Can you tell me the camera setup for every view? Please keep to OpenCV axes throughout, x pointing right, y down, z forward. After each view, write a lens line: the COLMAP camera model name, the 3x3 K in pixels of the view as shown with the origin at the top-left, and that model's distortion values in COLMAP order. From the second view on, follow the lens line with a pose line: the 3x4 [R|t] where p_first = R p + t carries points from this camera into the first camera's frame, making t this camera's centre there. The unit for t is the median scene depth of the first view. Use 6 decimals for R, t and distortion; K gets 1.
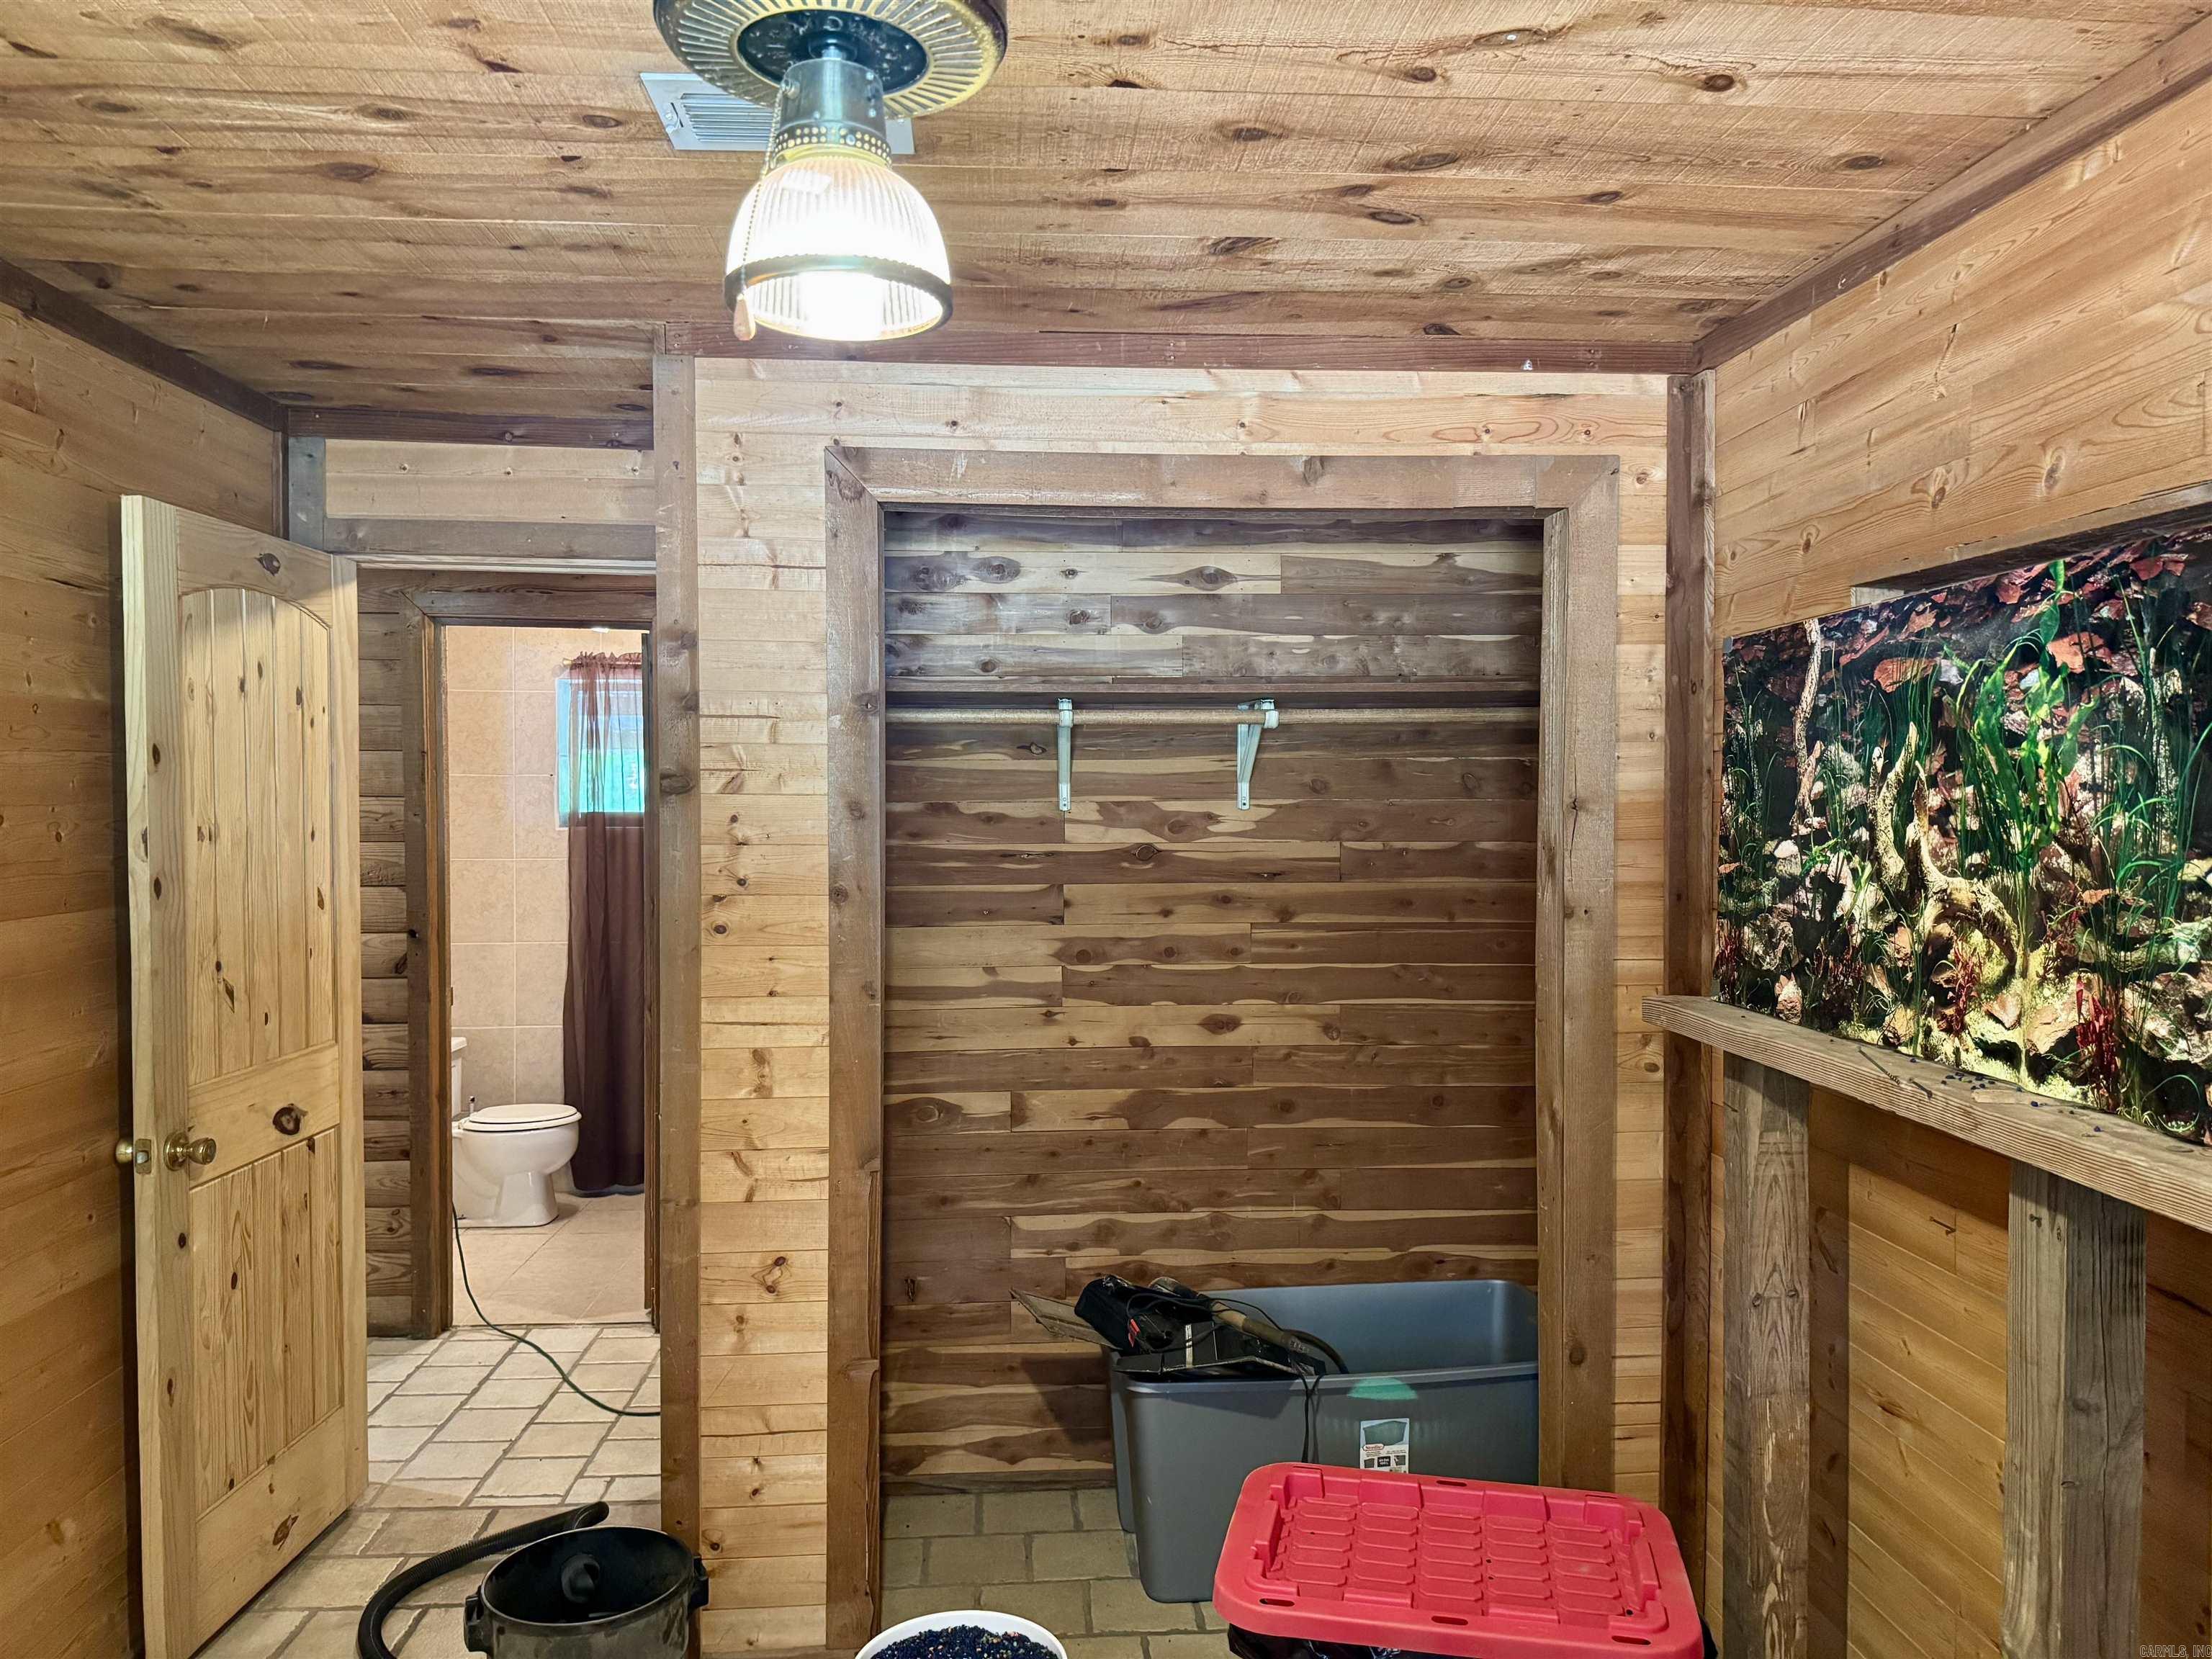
lens RADIAL K [[1536.0, 0, 1111.5], [0, 1536.0, 828.1], [0, 0, 1]] dist [0.028382, -0.037346]
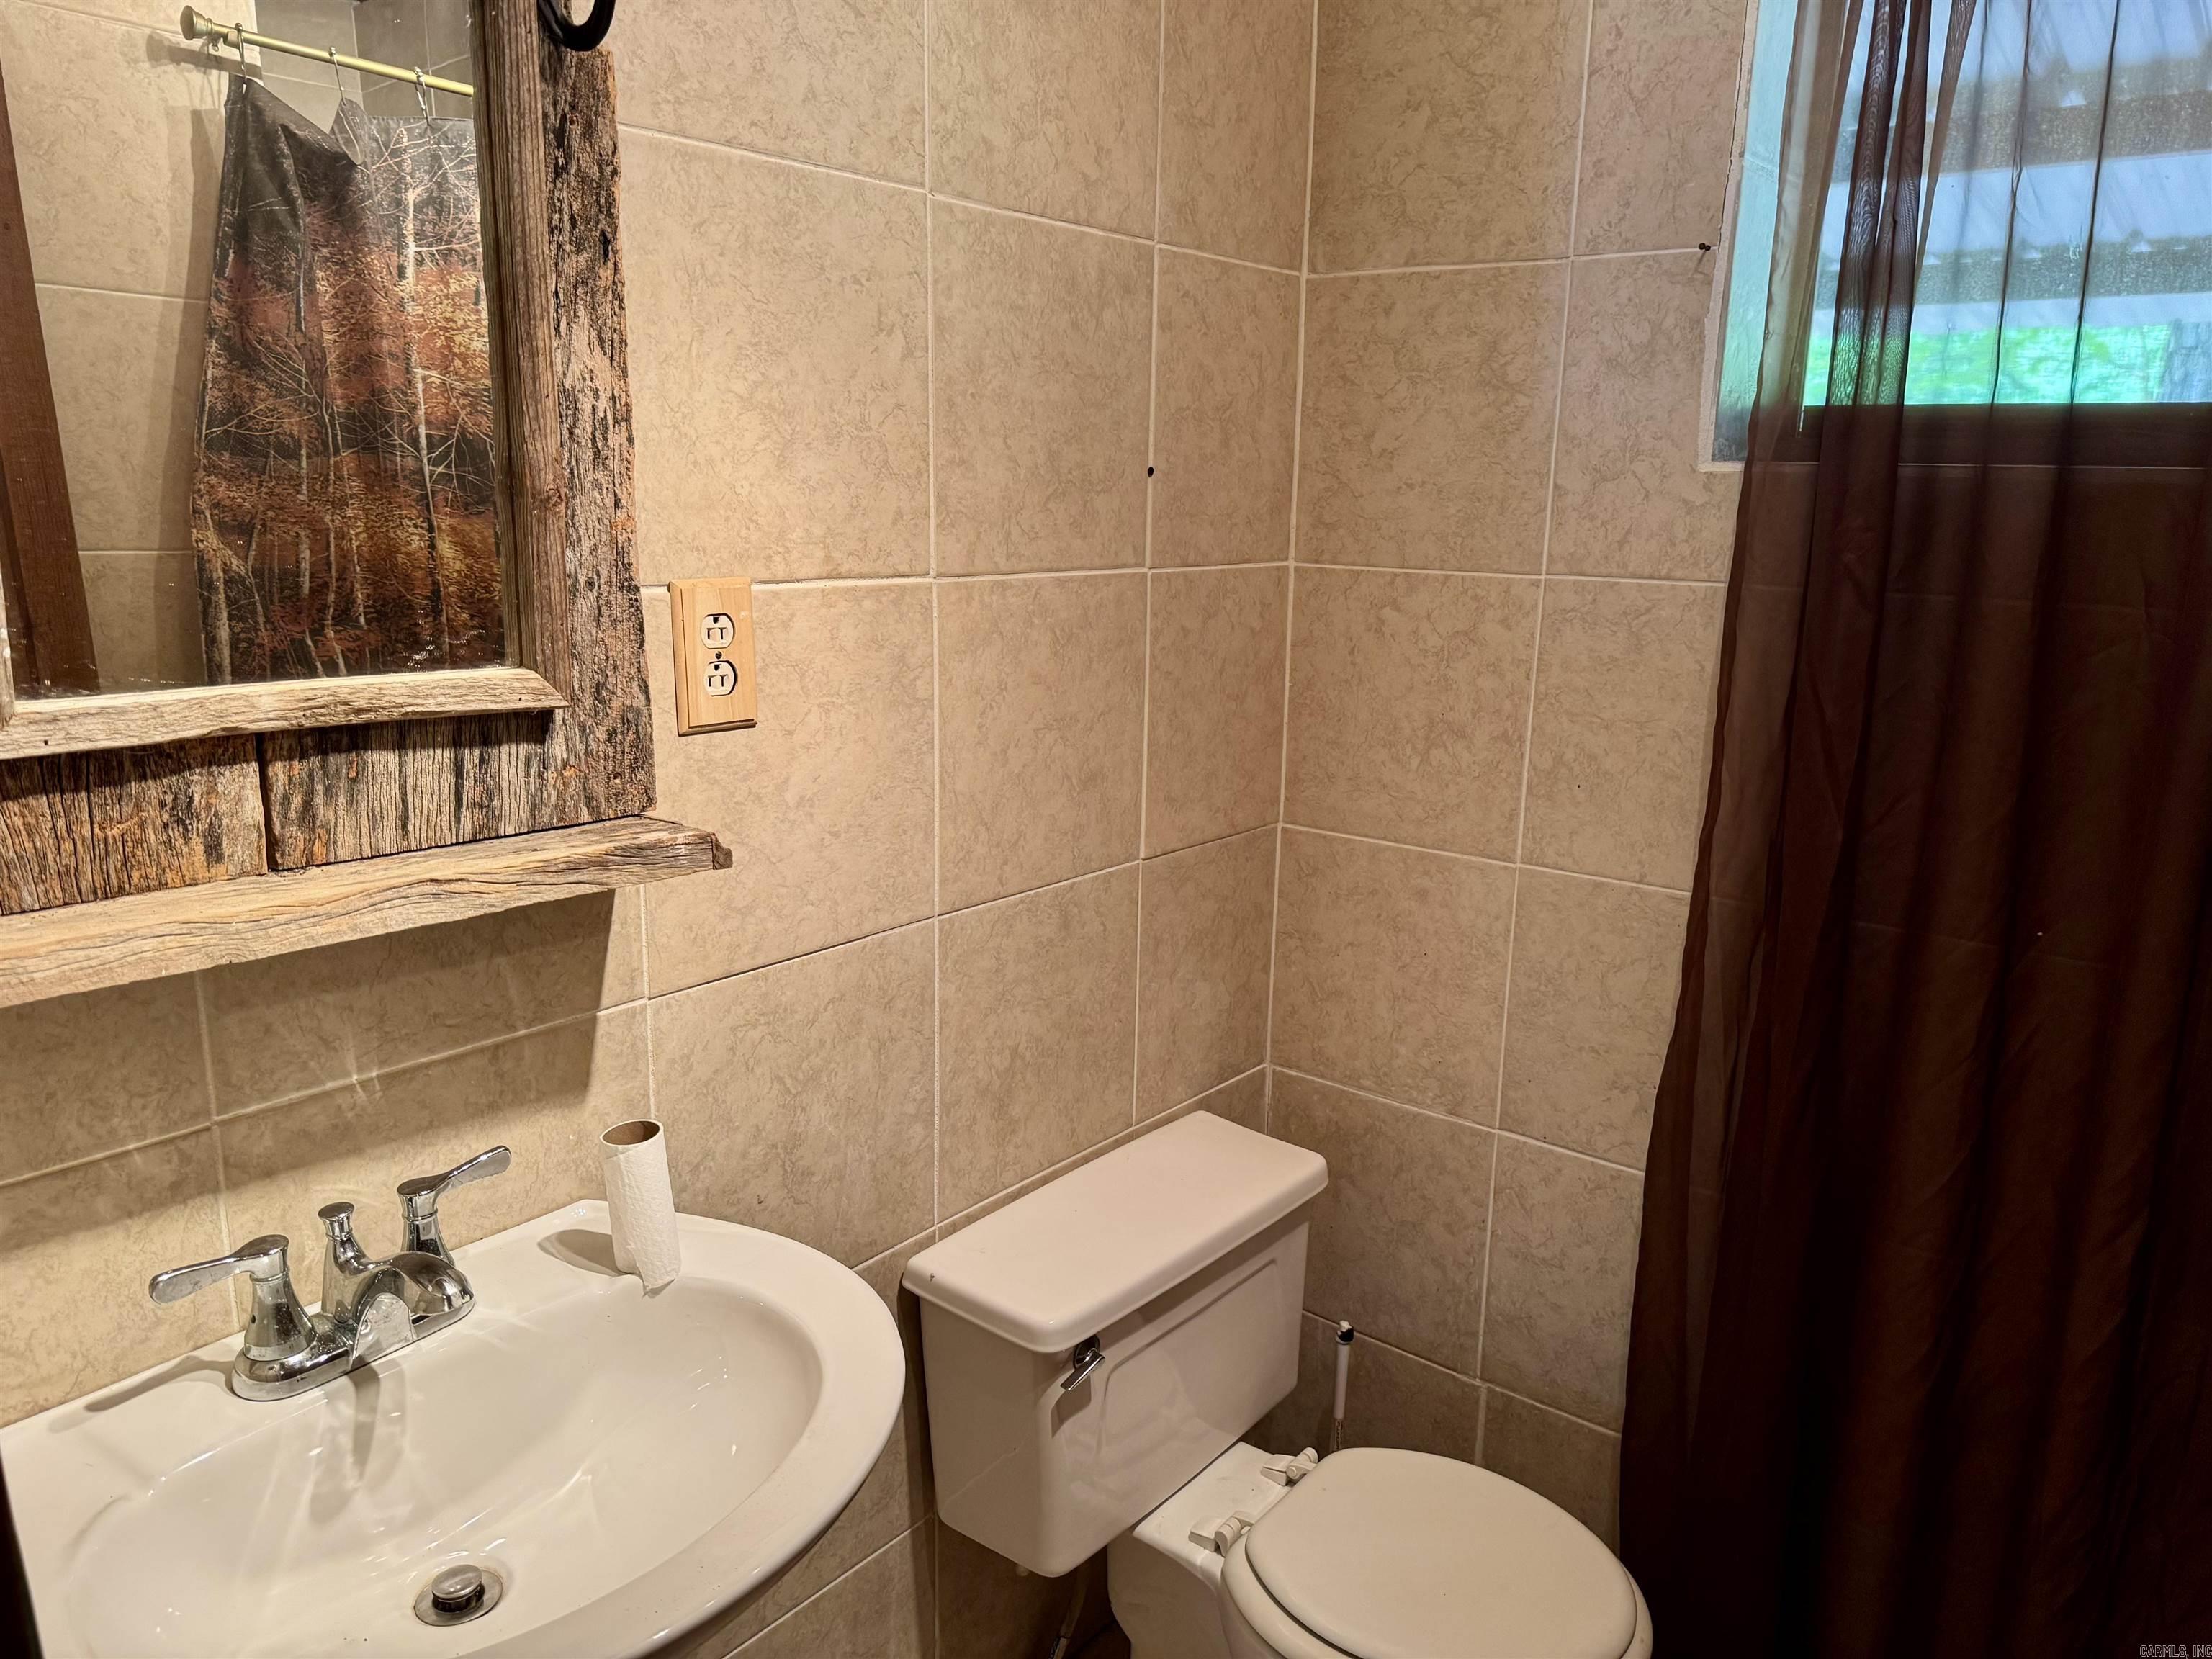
lens RADIAL K [[1536.0, 0, 1108.5], [0, 1536.0, 824.1], [0, 0, 1]] dist [0.028382, -0.037346]
pose [[0.752035, 0.155418, -0.640538, -0.260798], [-0.036493, 0.980130, 0.194971, 0.012190], [0.658112, -0.123250, 0.742764, 0.738291]]
